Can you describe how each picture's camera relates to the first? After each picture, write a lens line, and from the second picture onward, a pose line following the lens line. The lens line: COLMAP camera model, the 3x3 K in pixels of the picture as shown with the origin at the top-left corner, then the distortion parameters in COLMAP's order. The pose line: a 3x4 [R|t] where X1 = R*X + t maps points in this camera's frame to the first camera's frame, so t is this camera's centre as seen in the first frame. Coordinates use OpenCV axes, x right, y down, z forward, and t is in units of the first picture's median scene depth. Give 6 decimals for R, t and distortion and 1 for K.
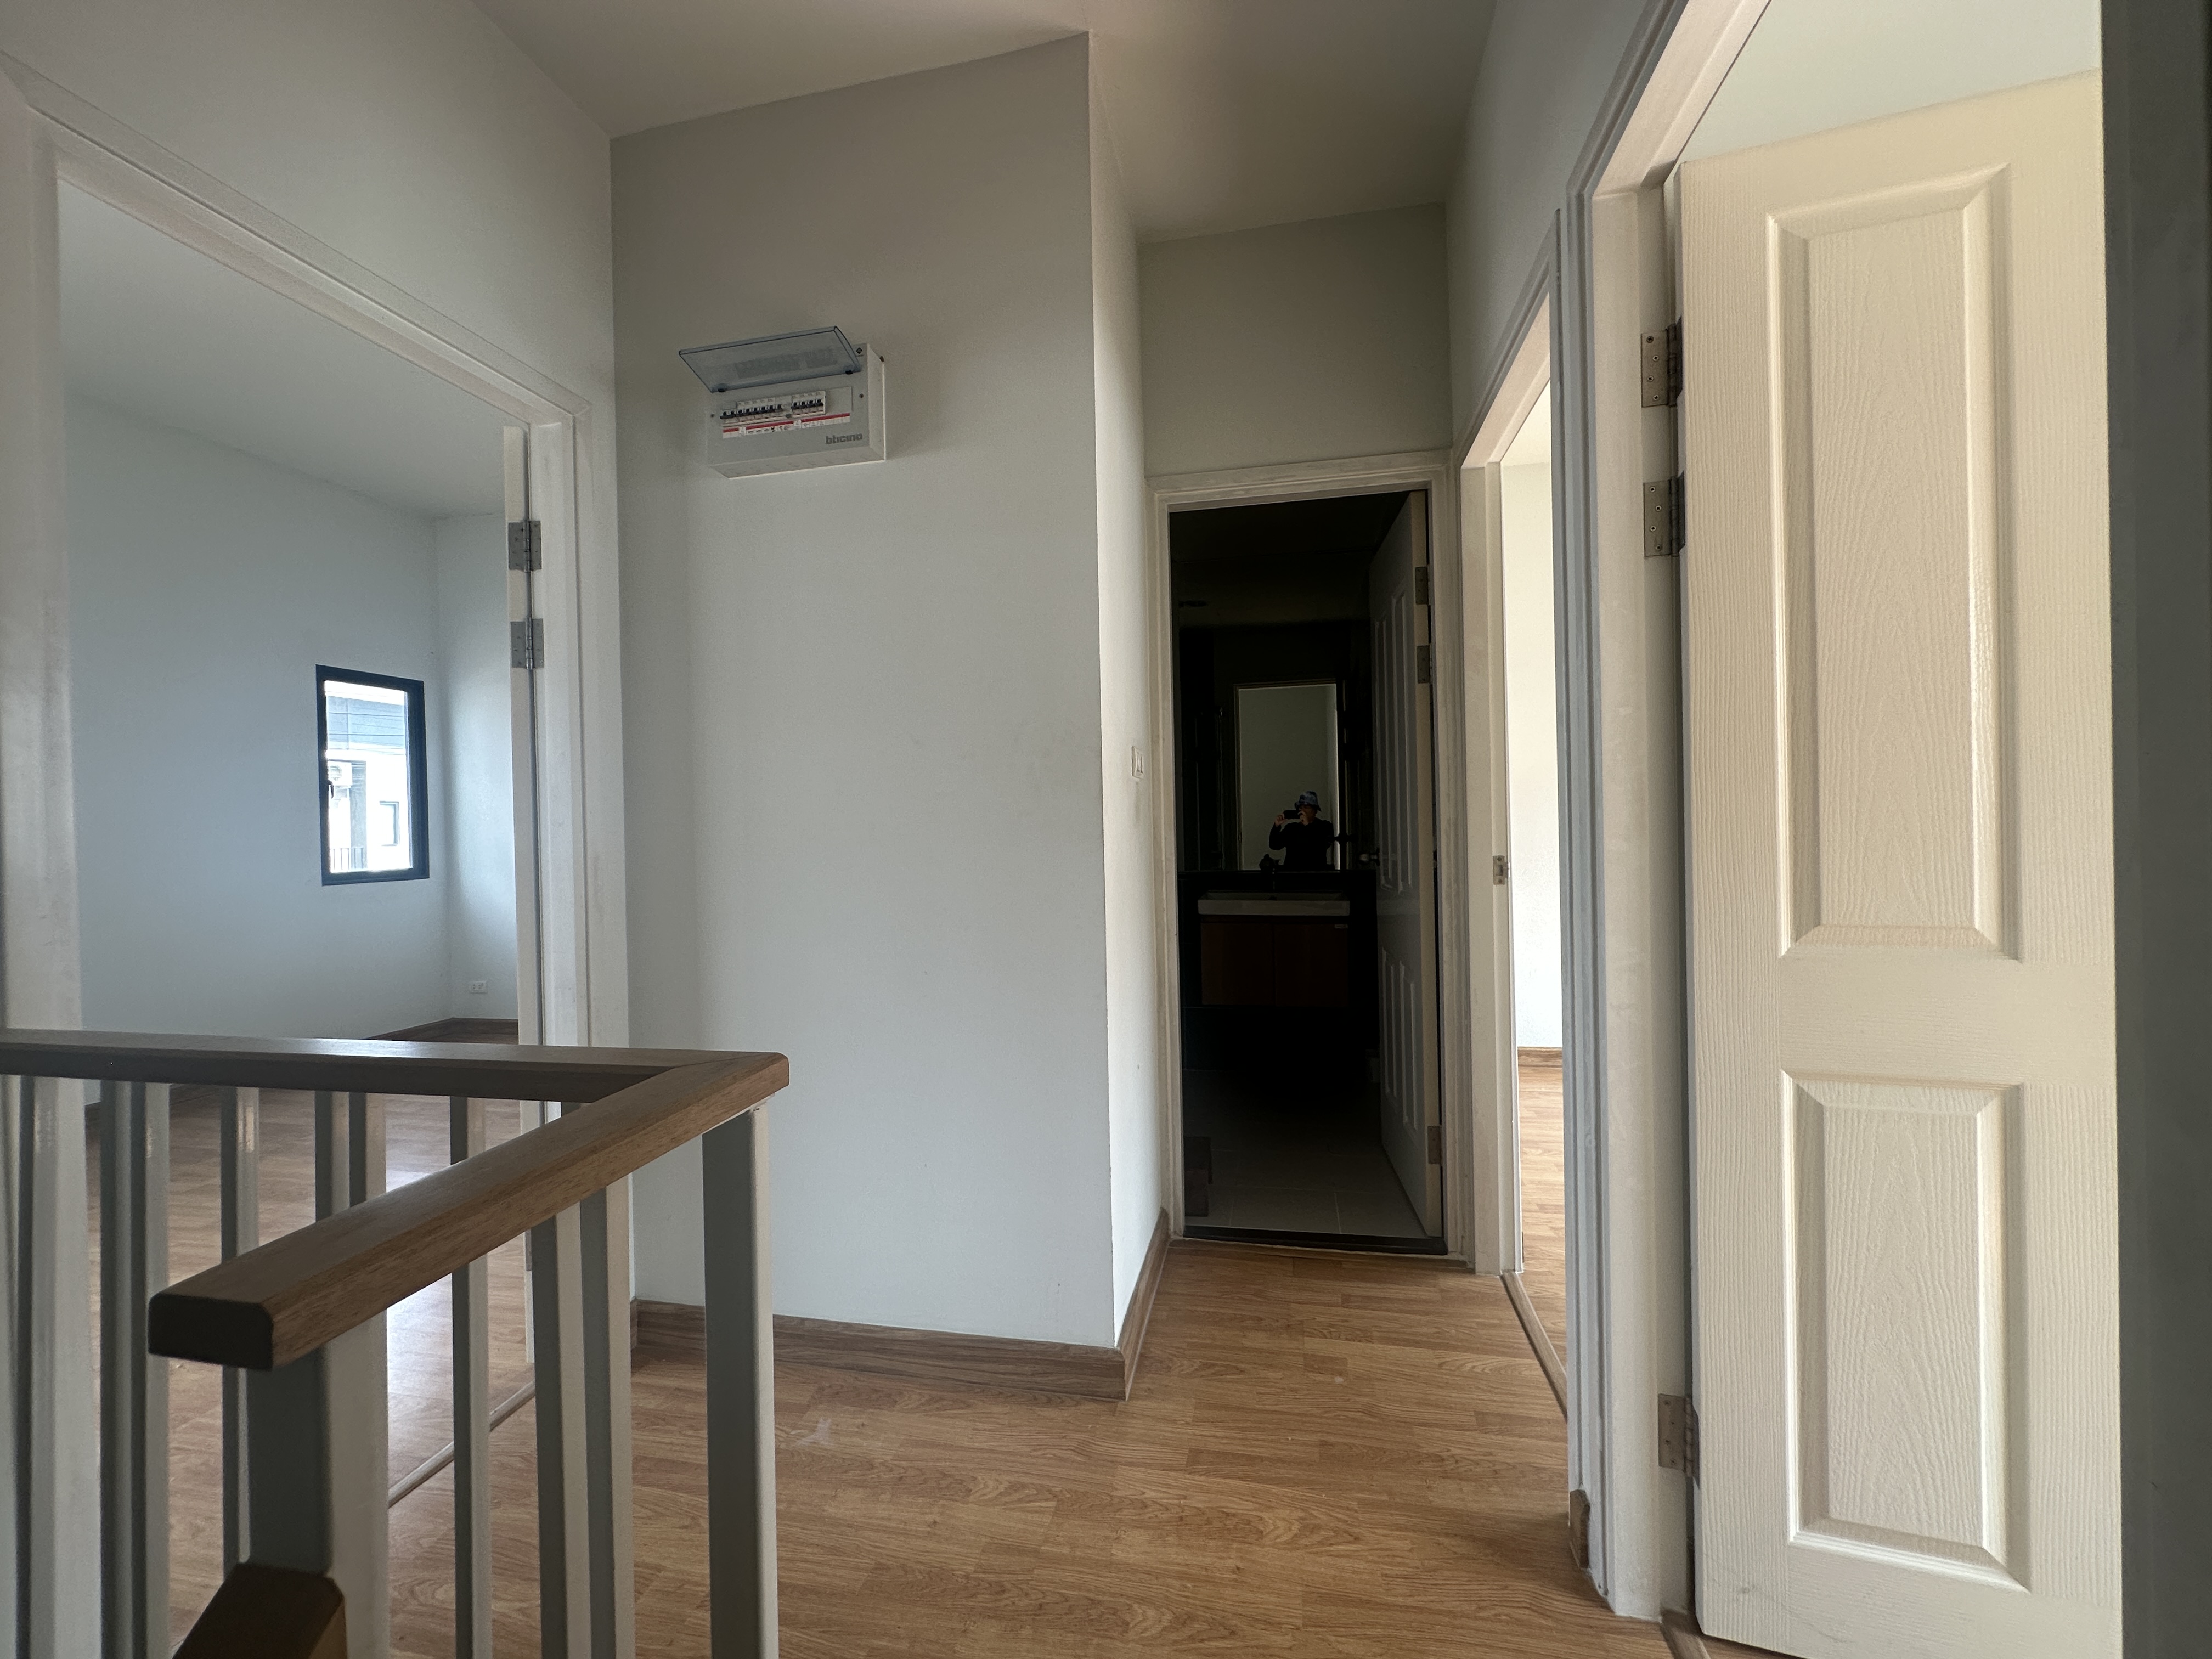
lens RADIAL K [[890.7, 0, 1103.2], [0, 890.7, 830.2], [0, 0, 1]] dist [-0.002439, 0.000391]
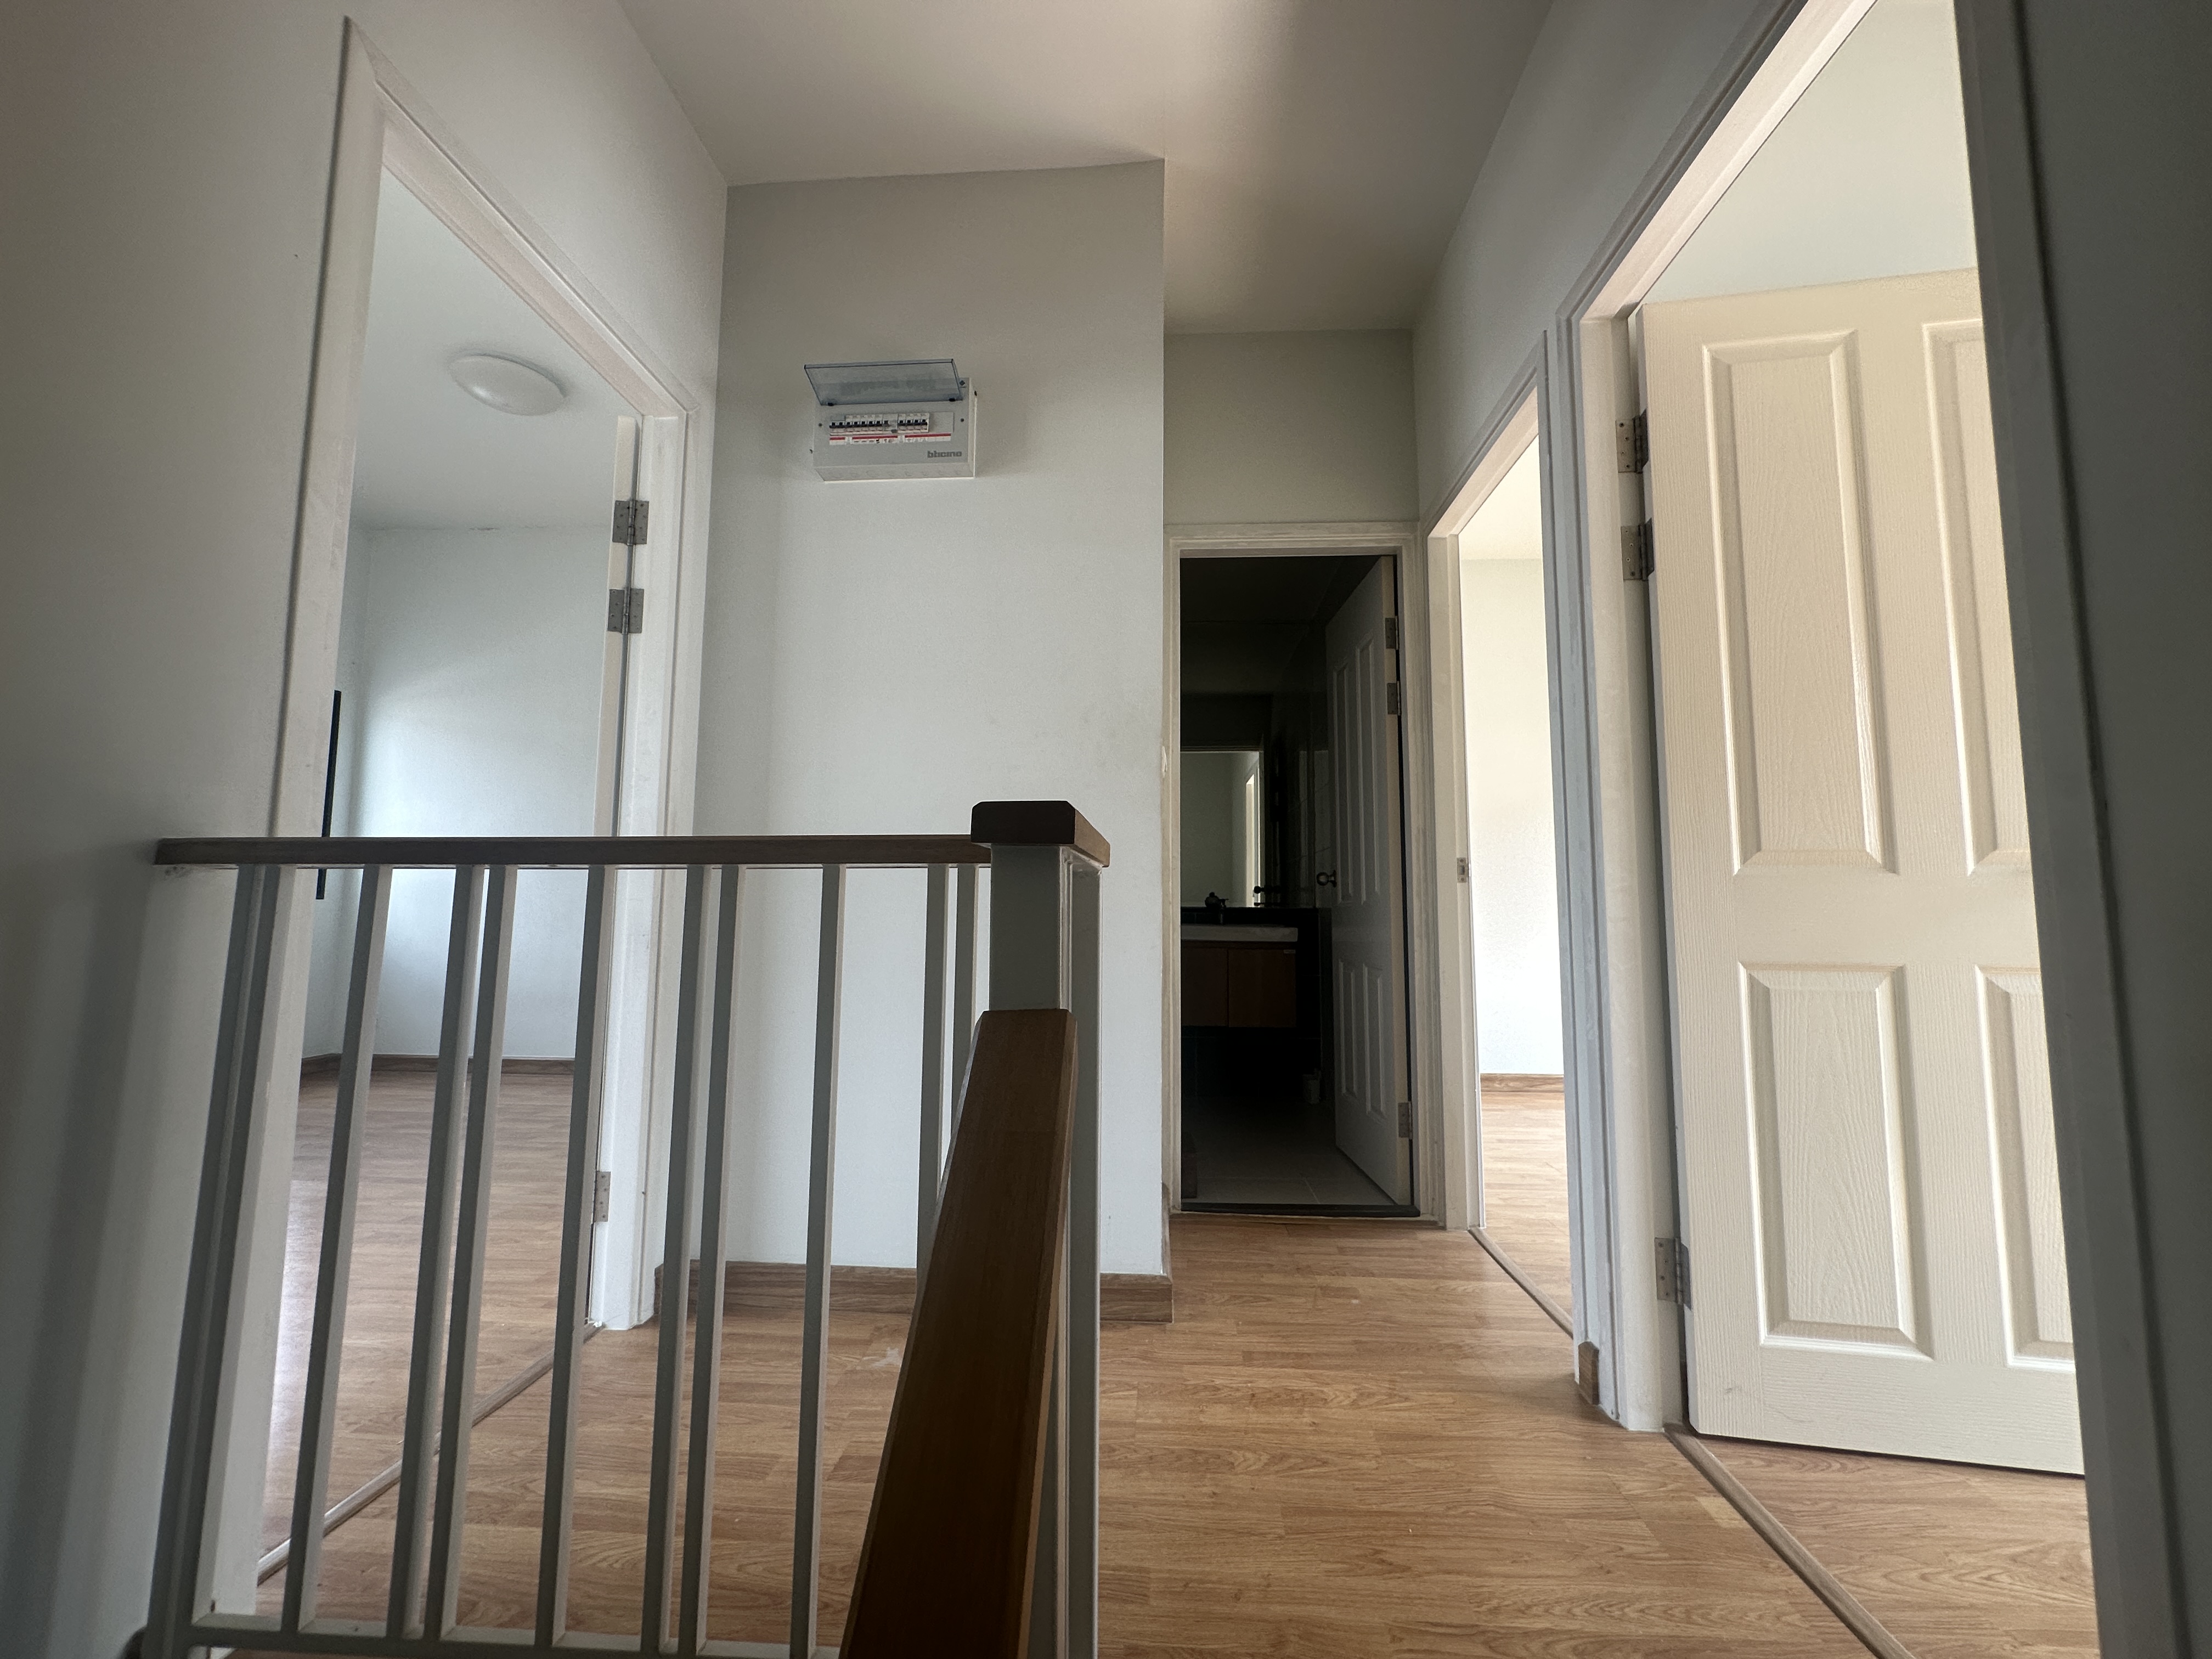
lens RADIAL K [[890.7, 0, 1106.7], [0, 890.7, 828.8], [0, 0, 1]] dist [-0.002439, 0.000391]
pose [[0.989530, 0.041081, 0.138354, -0.222104], [-0.027029, 0.994421, -0.101959, 0.150496], [-0.141771, 0.097152, 0.985121, -0.112285]]
